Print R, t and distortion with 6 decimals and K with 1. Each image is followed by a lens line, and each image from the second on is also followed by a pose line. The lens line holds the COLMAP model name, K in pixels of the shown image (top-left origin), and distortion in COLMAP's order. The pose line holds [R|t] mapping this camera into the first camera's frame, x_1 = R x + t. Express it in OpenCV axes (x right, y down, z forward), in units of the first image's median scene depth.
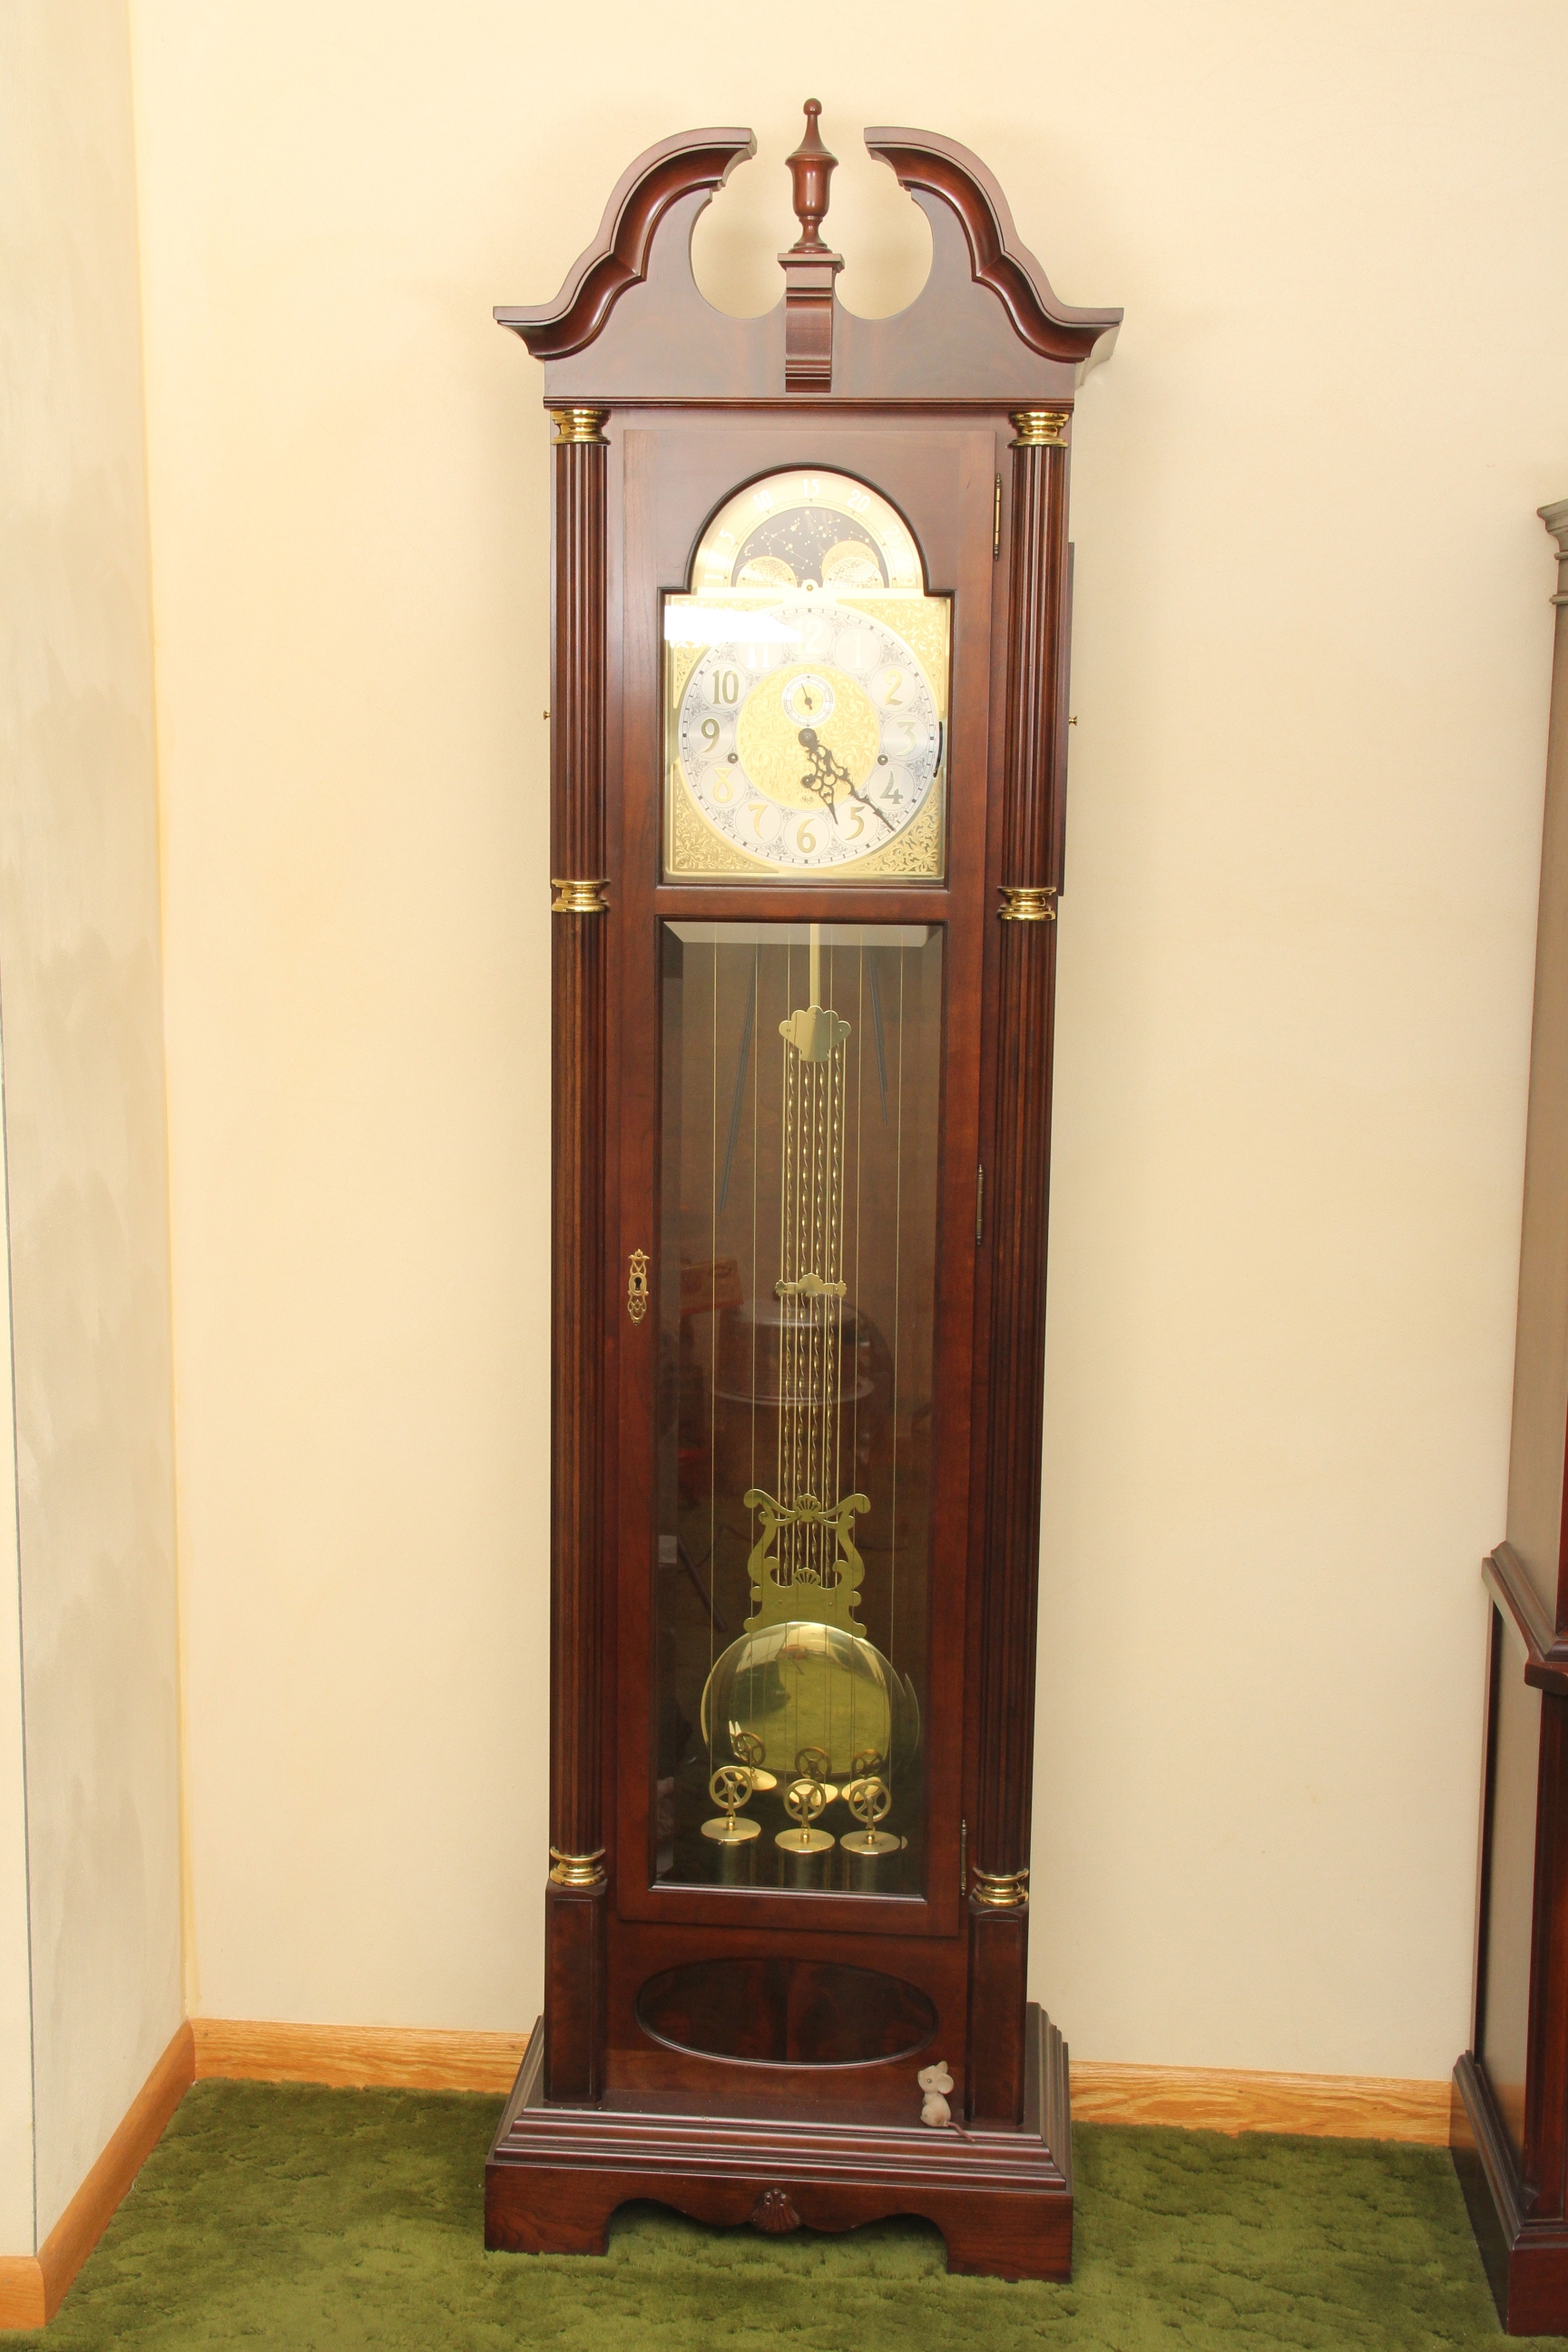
lens RADIAL K [[2998.5, 0, 784.0], [0, 2998.5, 1176.0], [0, 0, 1]] dist [0.031015, 0.031490]
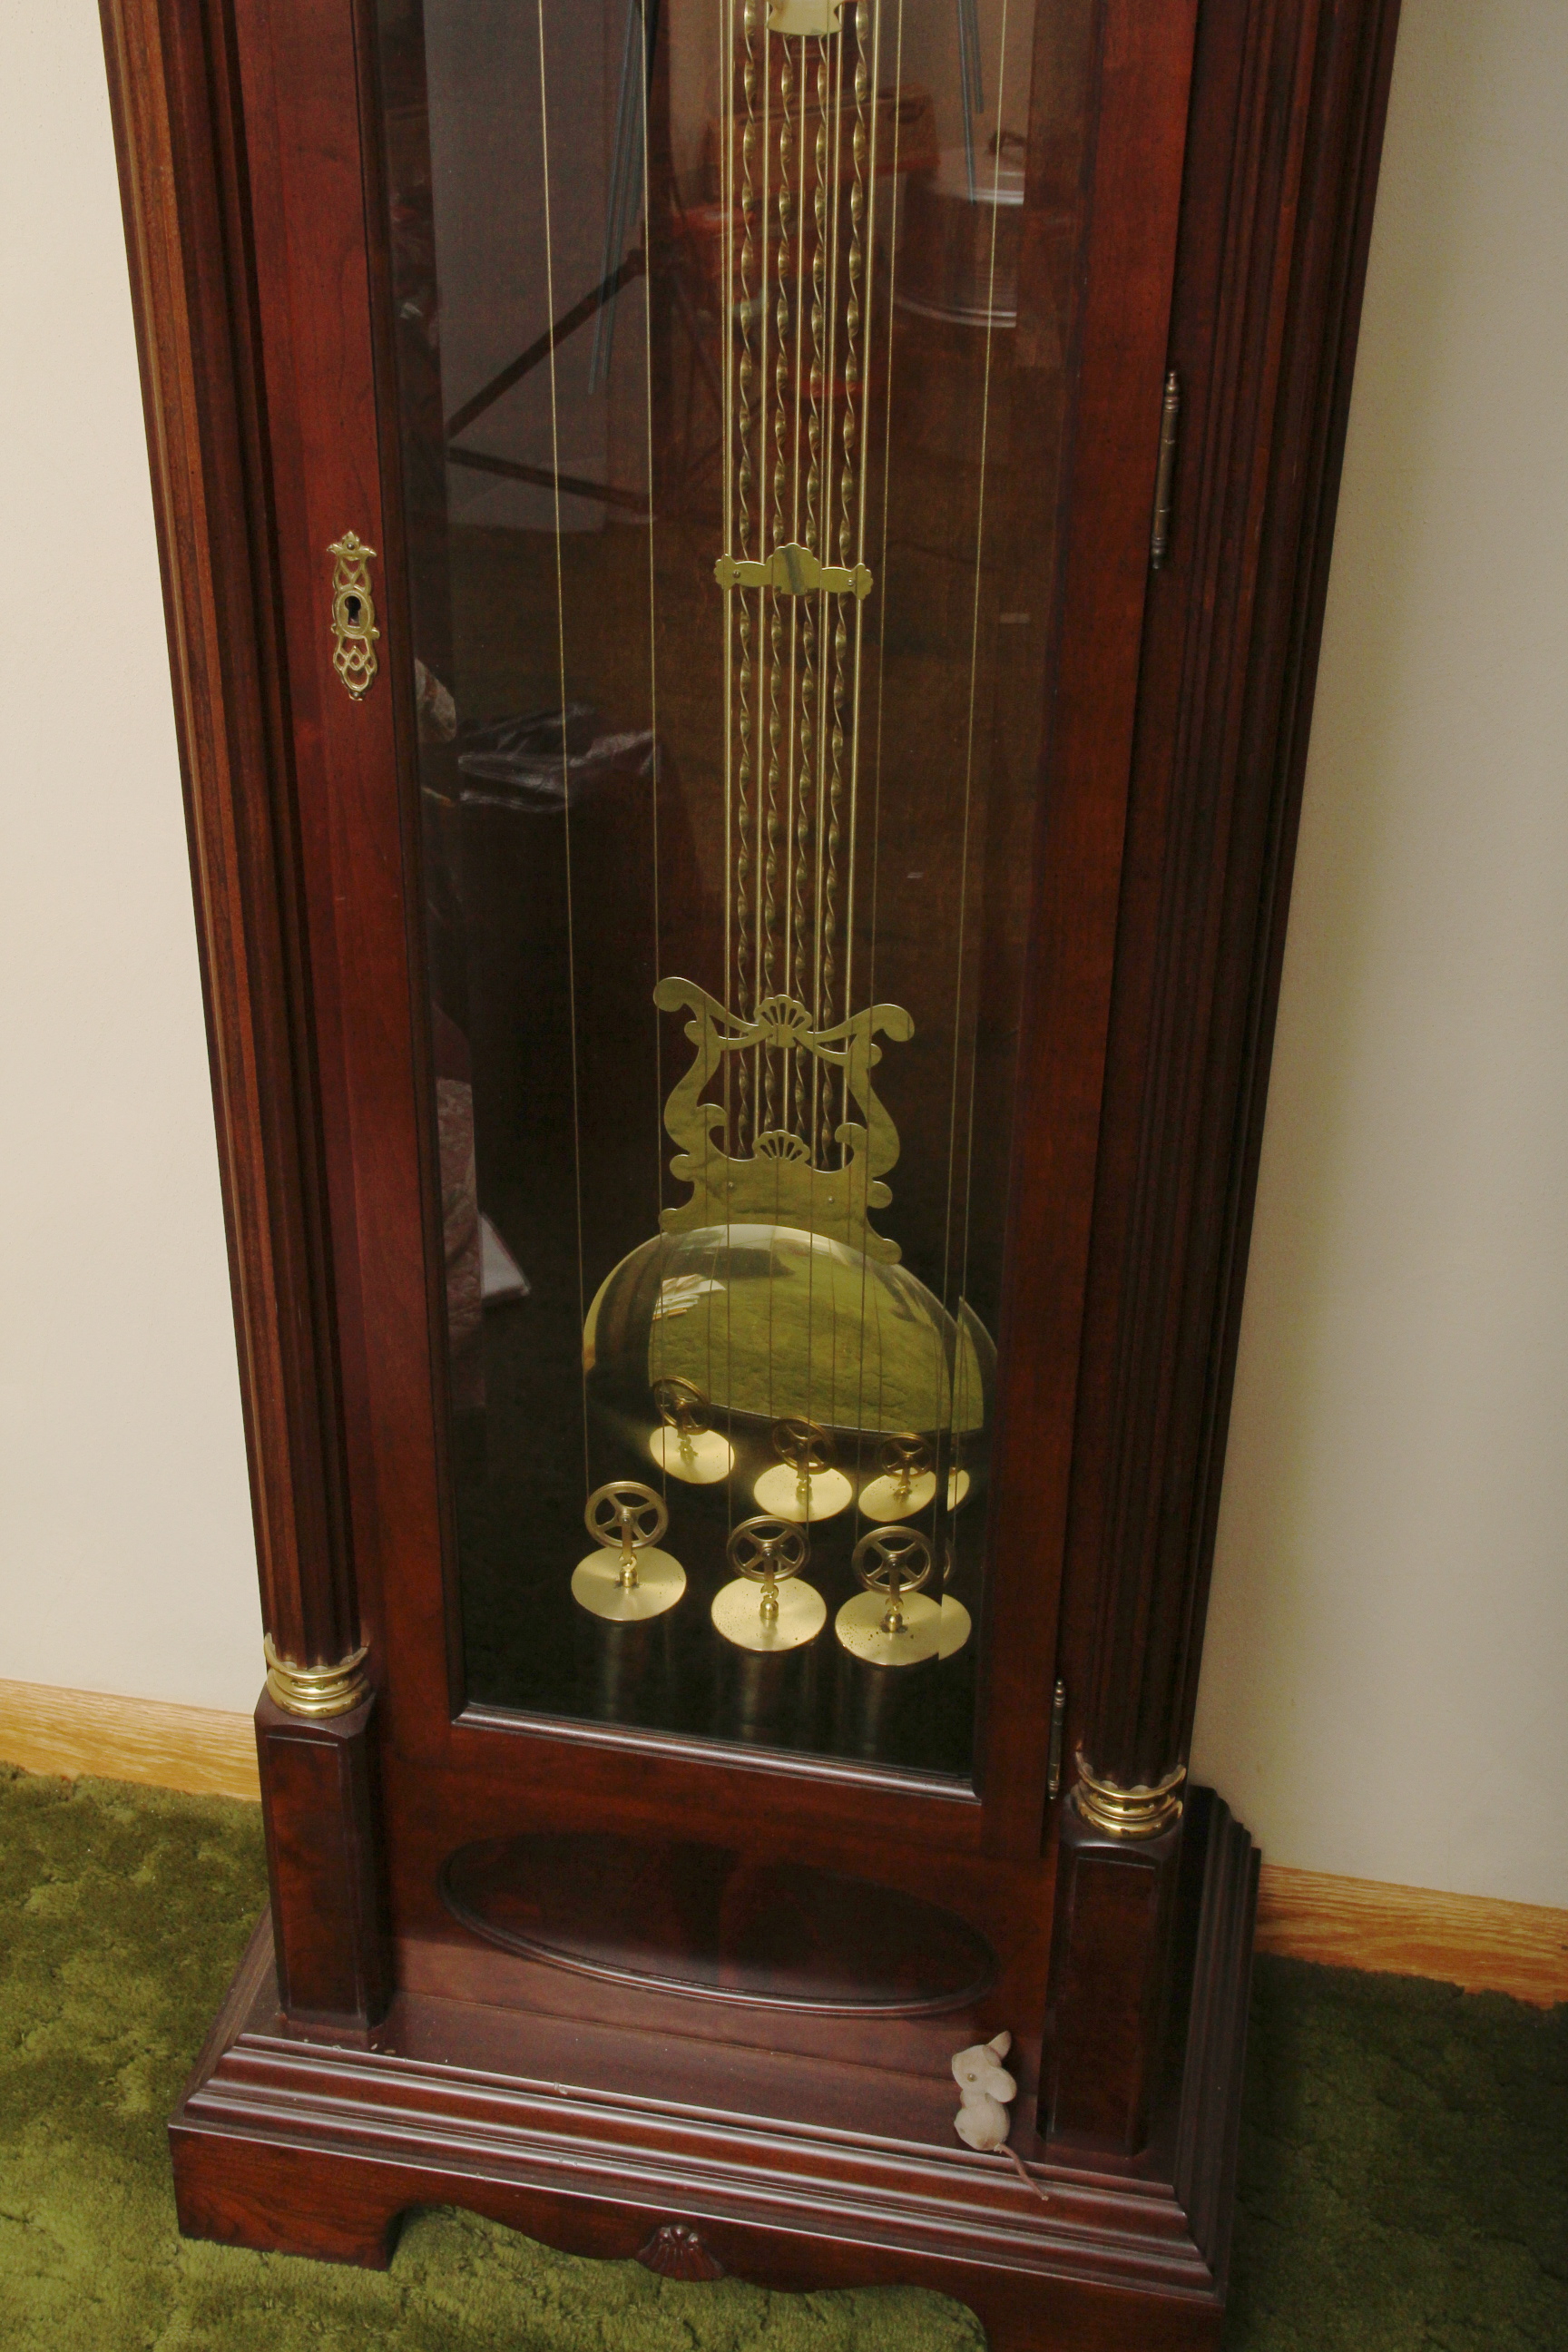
lens RADIAL K [[3151.2, 0, 784.0], [0, 3151.2, 1176.0], [0, 0, 1]] dist [-0.020447, 0.544681]
pose [[0.993893, 0.061893, -0.091360, 0.055126], [-0.020136, 0.915723, 0.401306, -0.067805], [0.108498, -0.397015, 0.911377, 0.534156]]
